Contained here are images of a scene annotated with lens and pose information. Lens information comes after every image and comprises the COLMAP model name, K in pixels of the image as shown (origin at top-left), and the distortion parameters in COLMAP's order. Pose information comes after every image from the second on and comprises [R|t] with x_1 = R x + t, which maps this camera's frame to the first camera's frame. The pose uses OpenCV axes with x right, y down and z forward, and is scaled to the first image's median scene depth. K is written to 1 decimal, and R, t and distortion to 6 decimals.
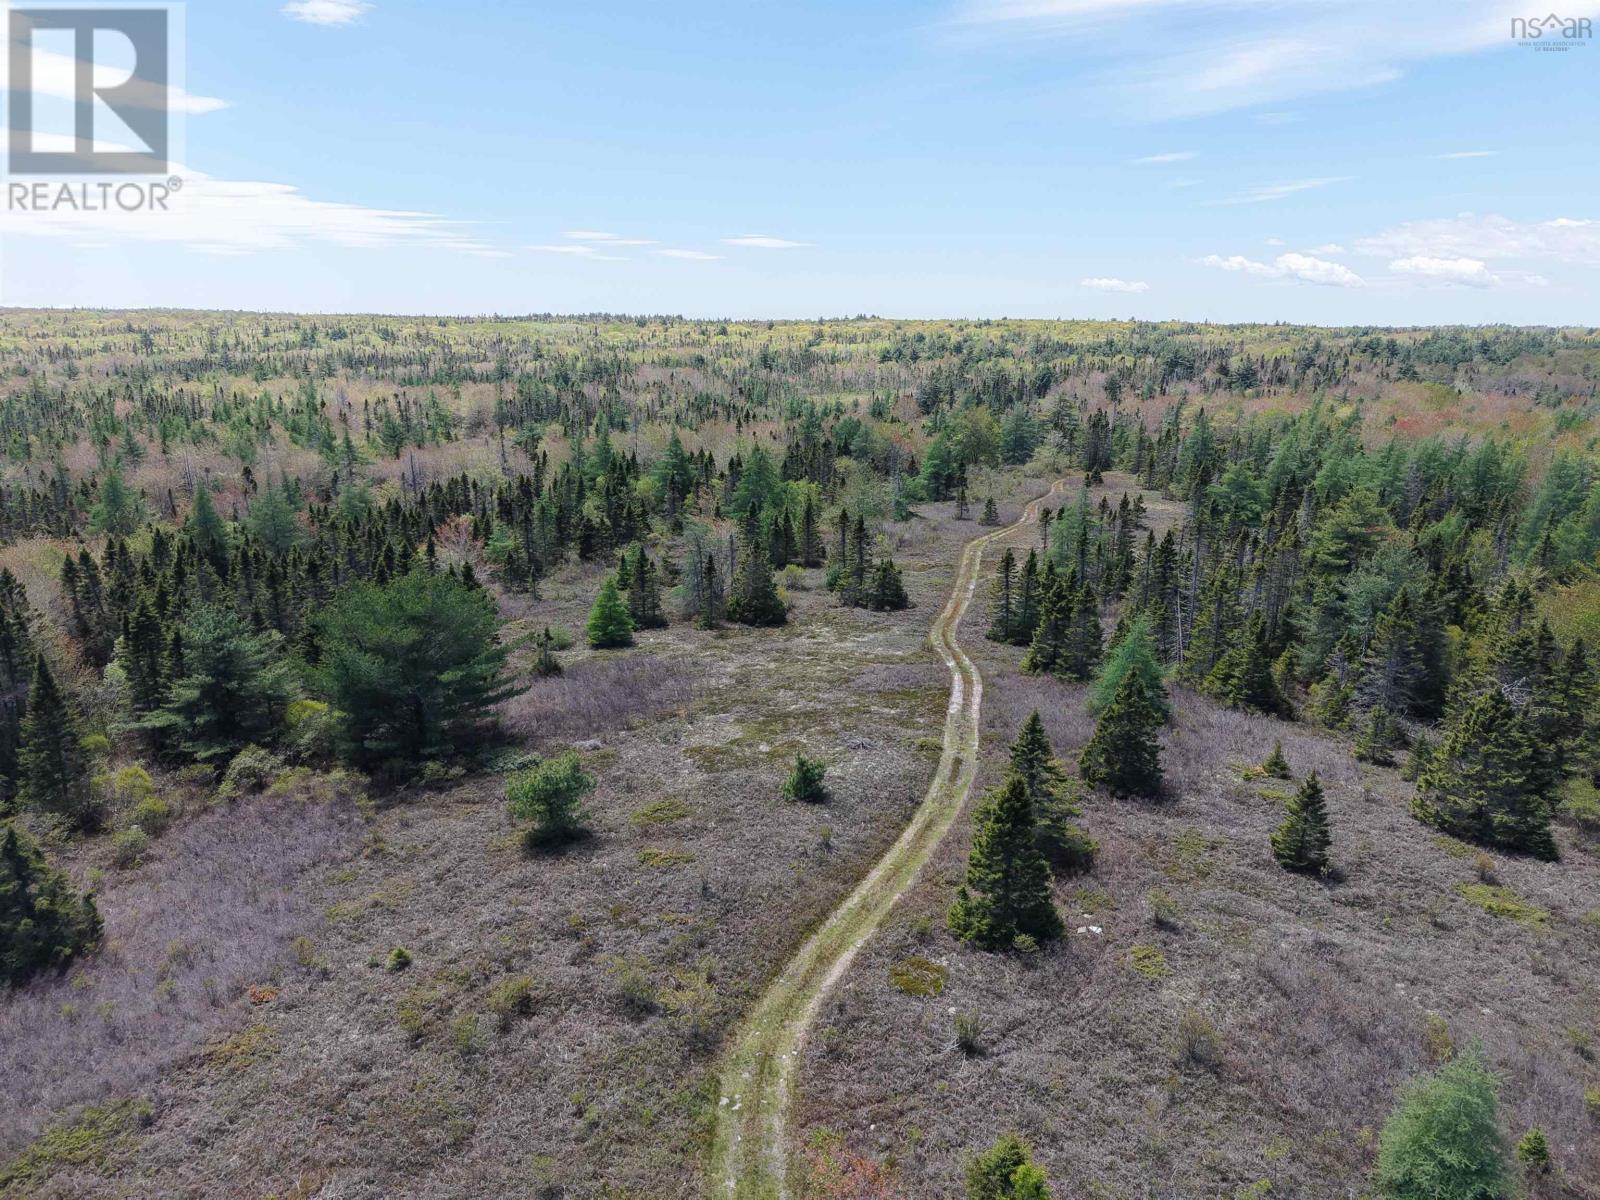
lens RADIAL K [[1062.8, 0, 794.1], [0, 1062.8, 607.7], [0, 0, 1]] dist [0.030282, -0.027488]
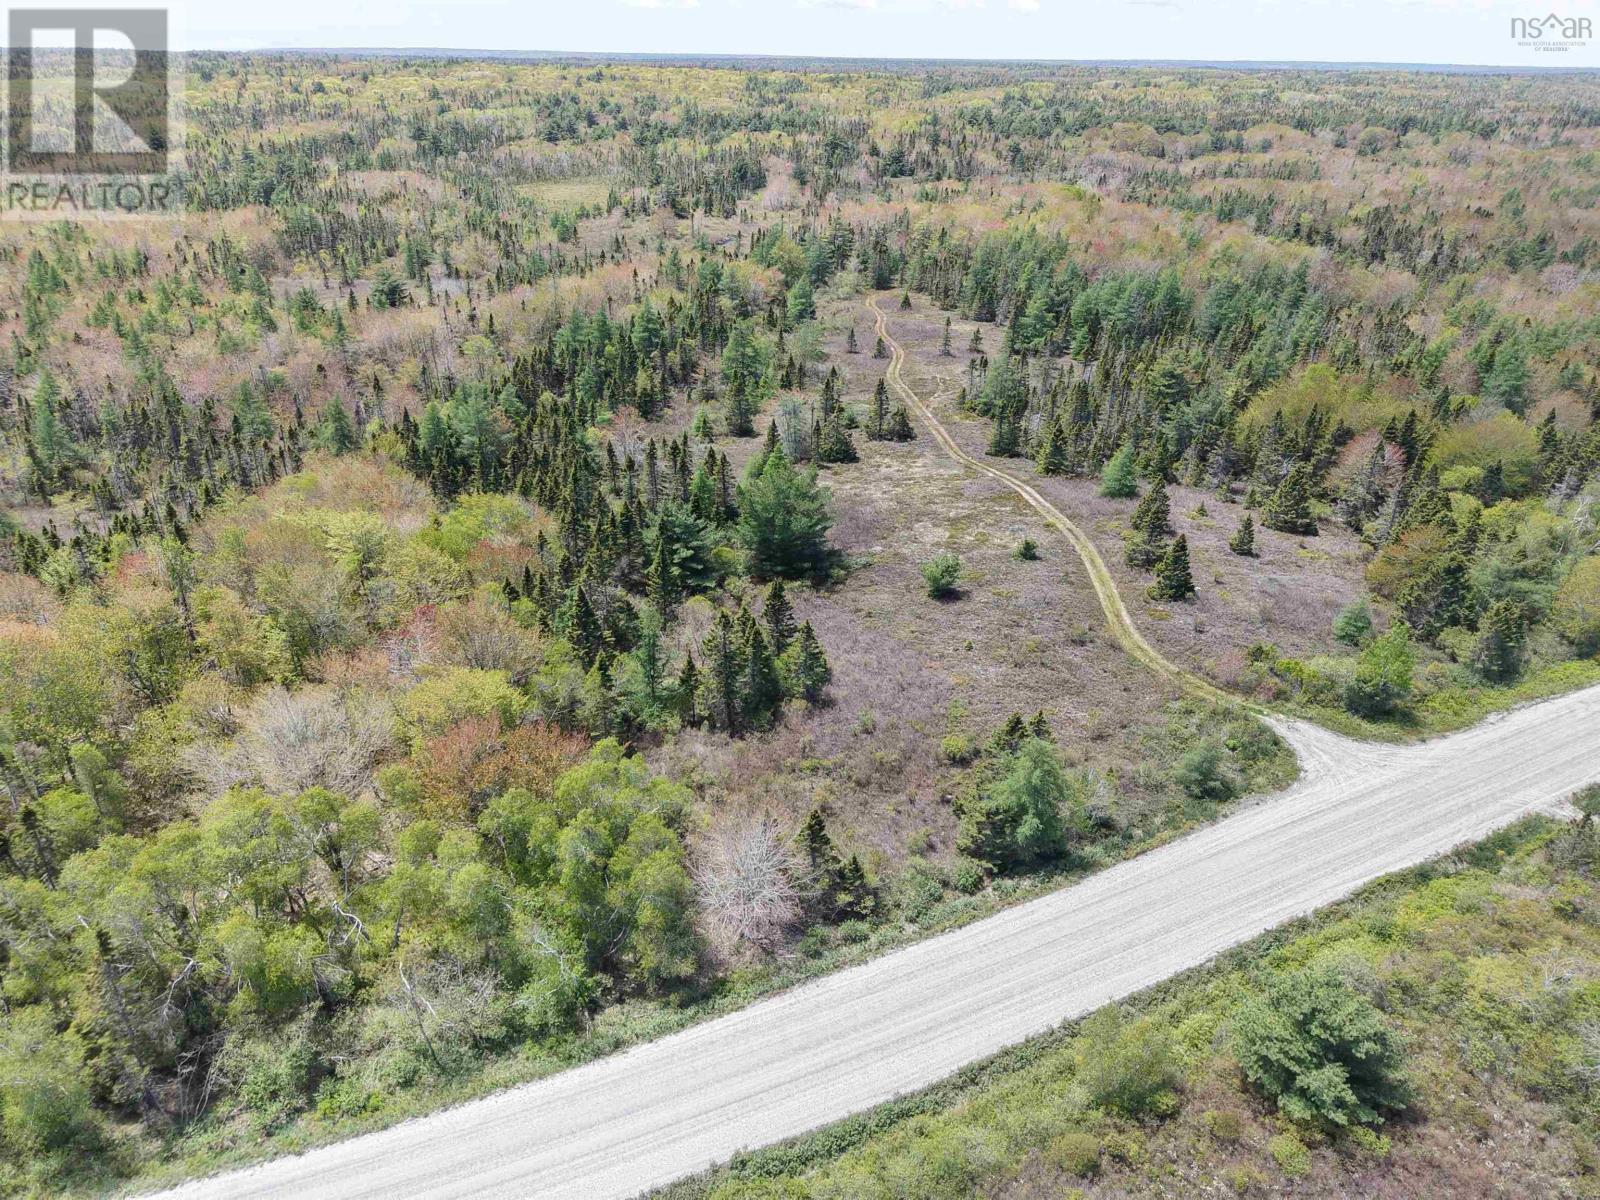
lens RADIAL K [[1062.8, 0, 807.4], [0, 1062.8, 607.9], [0, 0, 1]] dist [0.030282, -0.027488]
pose [[0.924870, -0.166796, 0.341753, -0.823691], [0.087091, 0.967695, 0.236604, -0.188586], [-0.370177, -0.189064, 0.909518, -0.544879]]
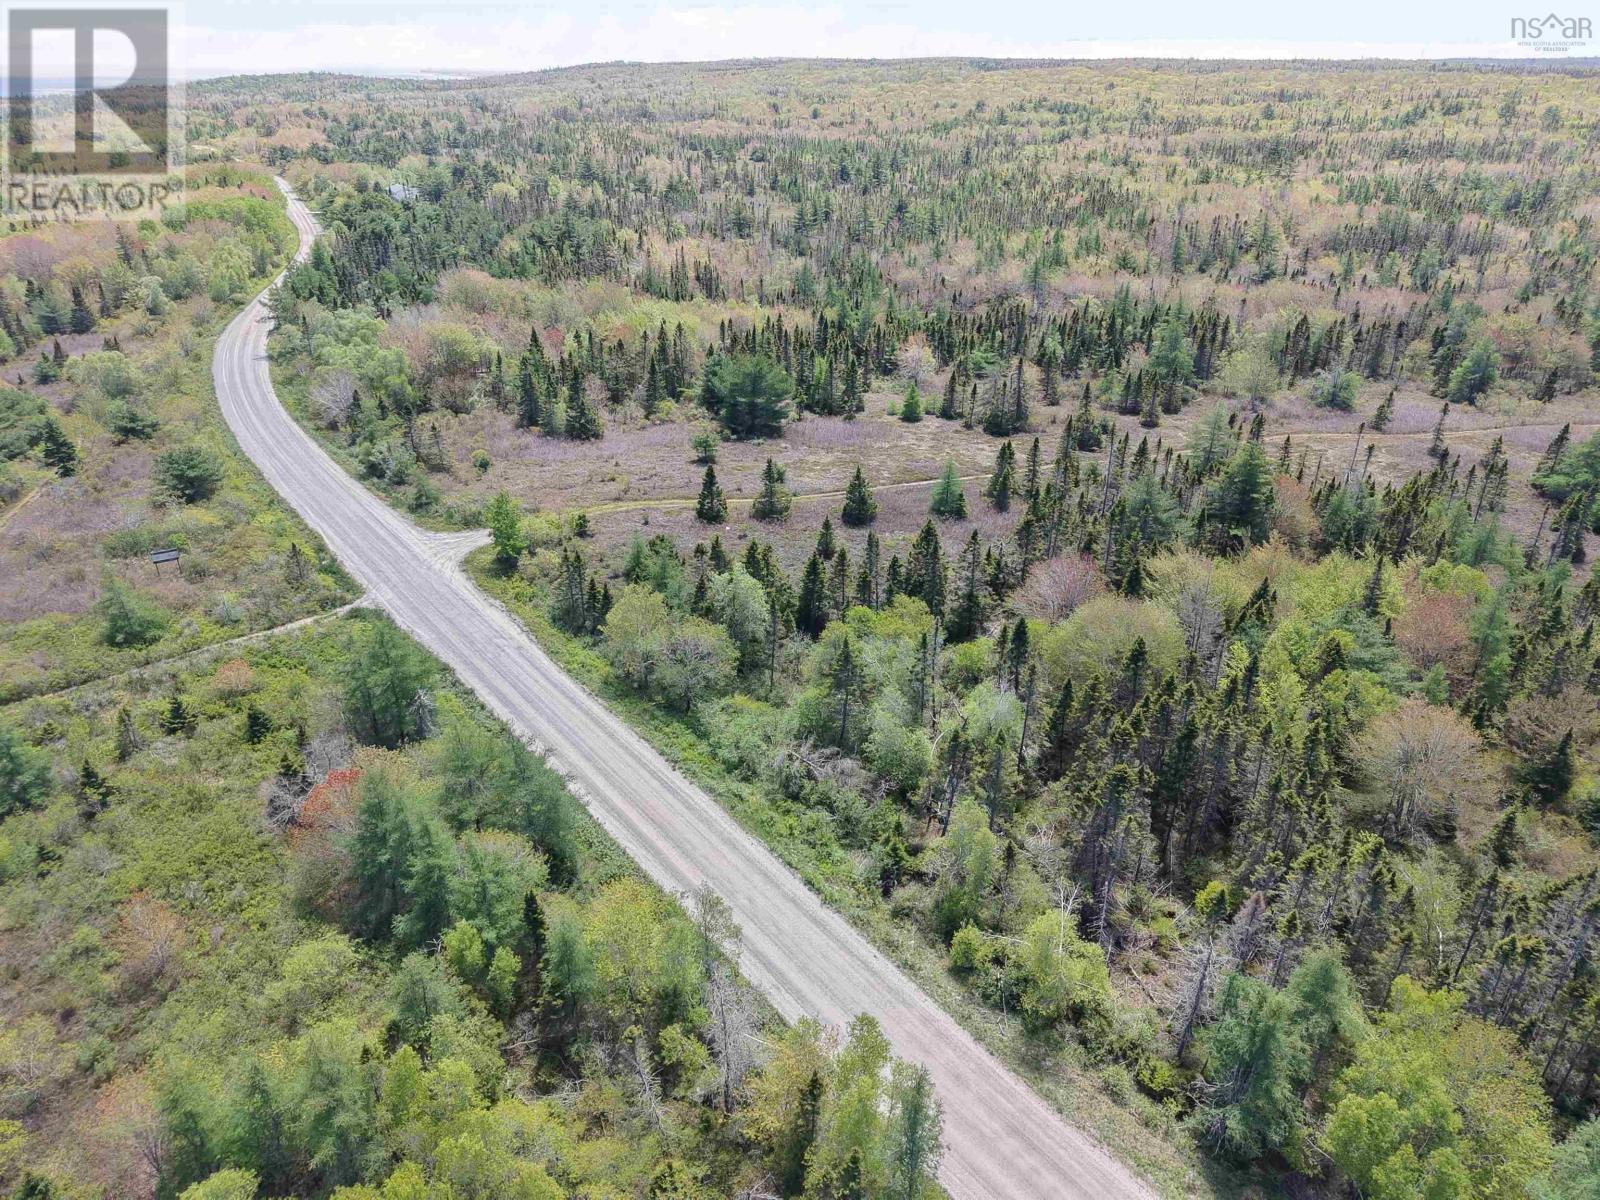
lens RADIAL K [[1062.8, 0, 799.9], [0, 1062.8, 605.5], [0, 0, 1]] dist [0.030282, -0.027488]
pose [[0.530282, 0.383458, -0.756149, 1.477598], [-0.214216, 0.923534, 0.318114, -0.251438], [0.820313, -0.006710, 0.571876, -0.250782]]
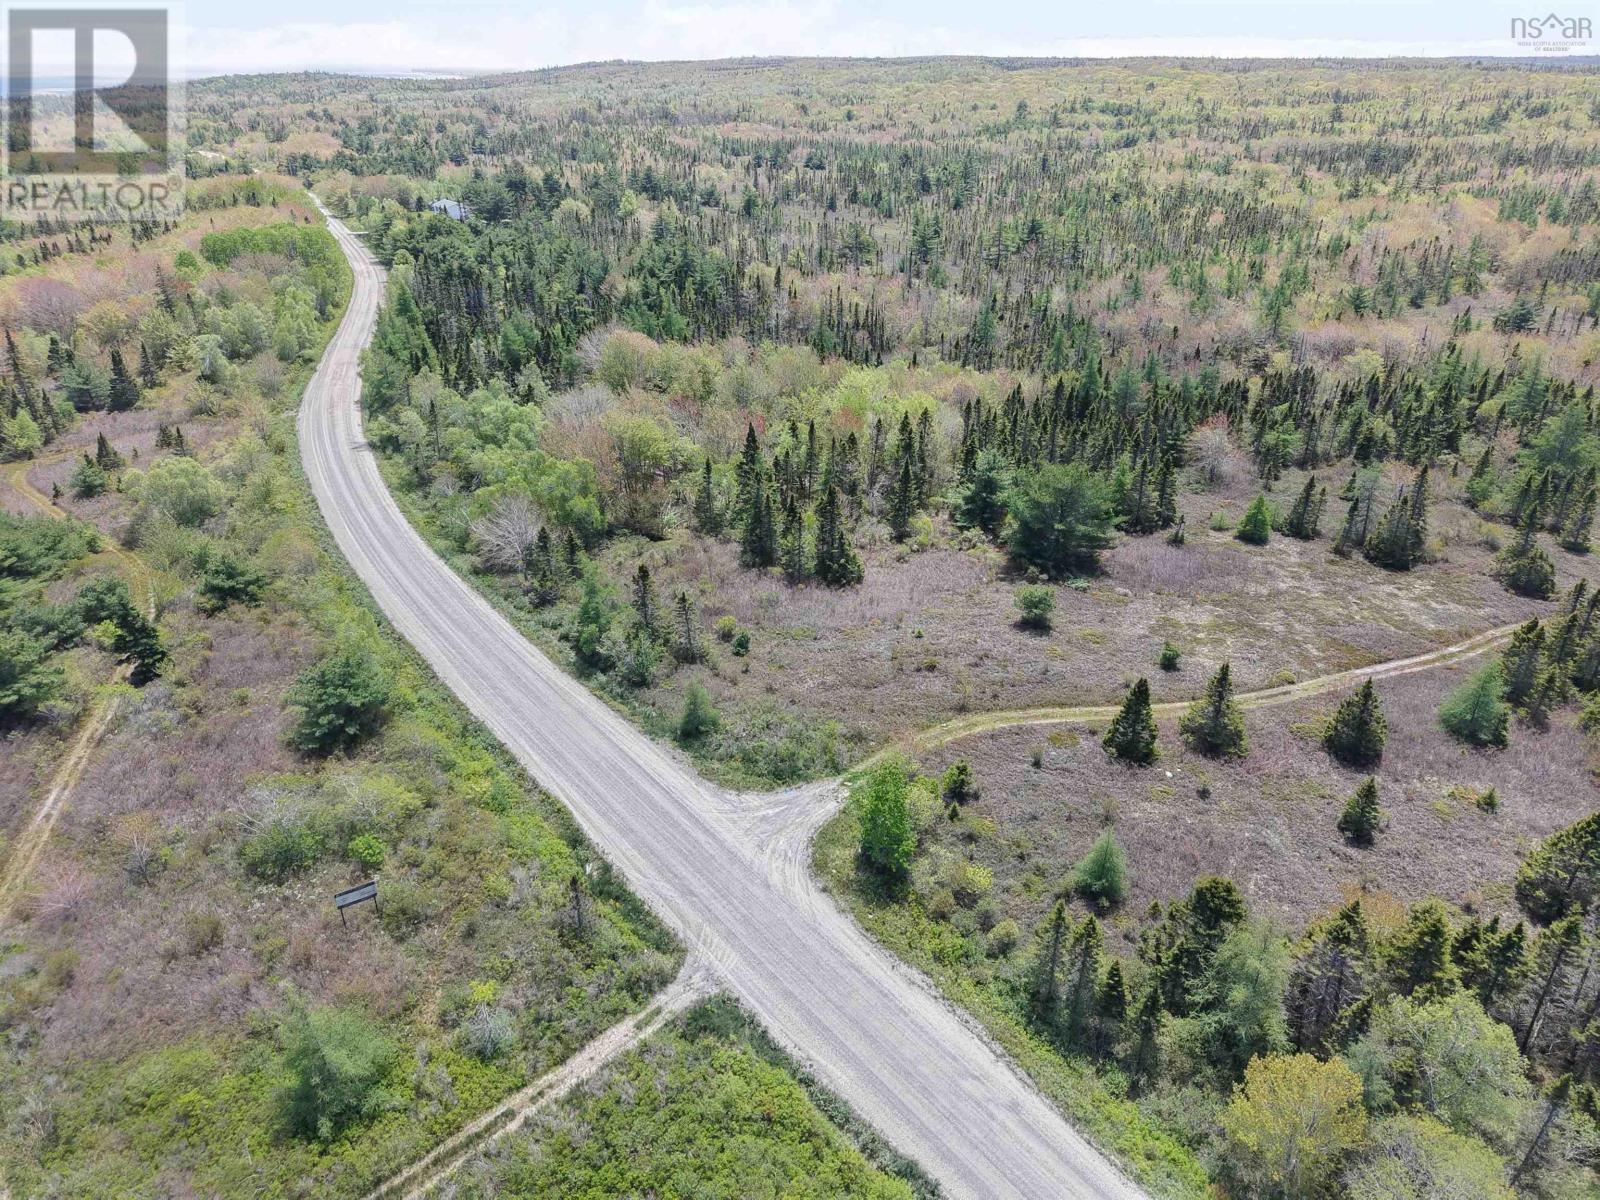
lens RADIAL K [[1062.8, 0, 812.7], [0, 1062.8, 604.7], [0, 0, 1]] dist [0.030282, -0.027488]
pose [[0.545810, 0.379058, -0.747266, 0.699410], [-0.211150, 0.925264, 0.315123, -0.241849], [0.810868, -0.014212, 0.585056, -0.327803]]
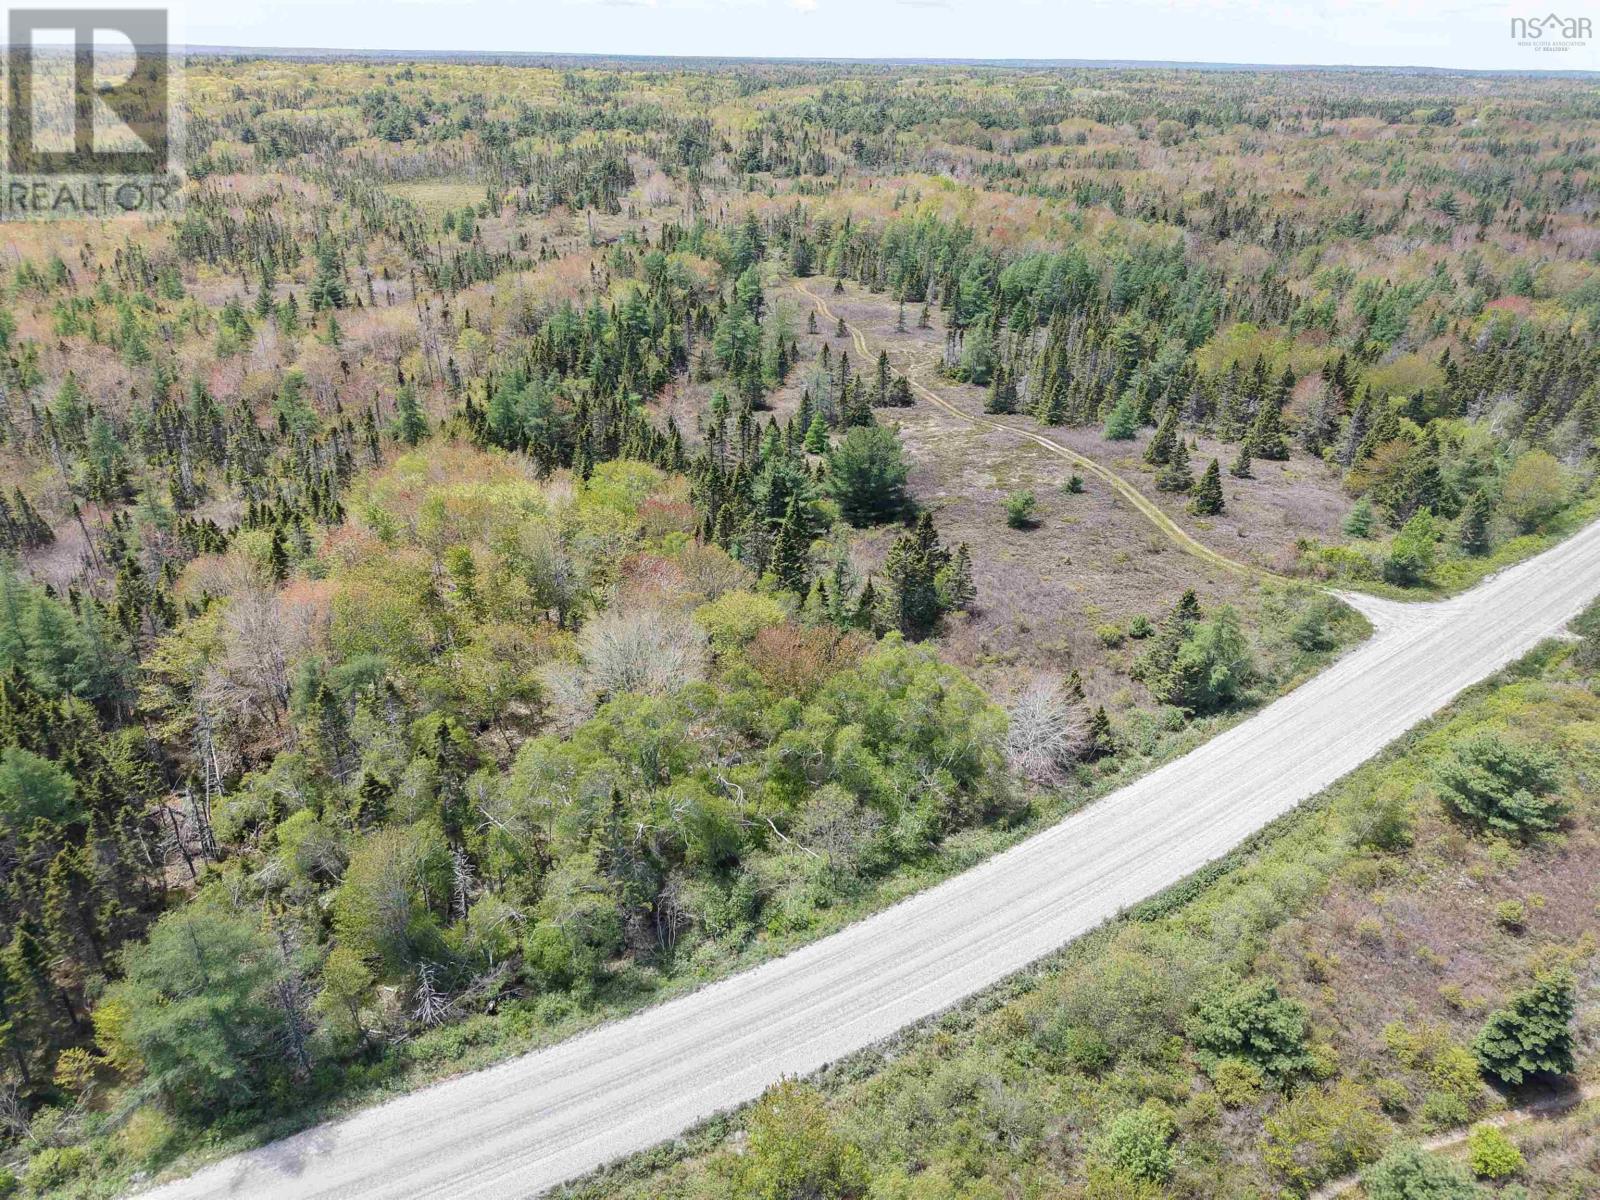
lens RADIAL K [[1062.8, 0, 807.9], [0, 1062.8, 600.7], [0, 0, 1]] dist [0.030282, -0.027488]
pose [[0.843048, -0.237075, 0.482768, -1.275593], [0.126707, 0.959890, 0.250111, -0.194939], [-0.522699, -0.149686, 0.839273, -0.544108]]
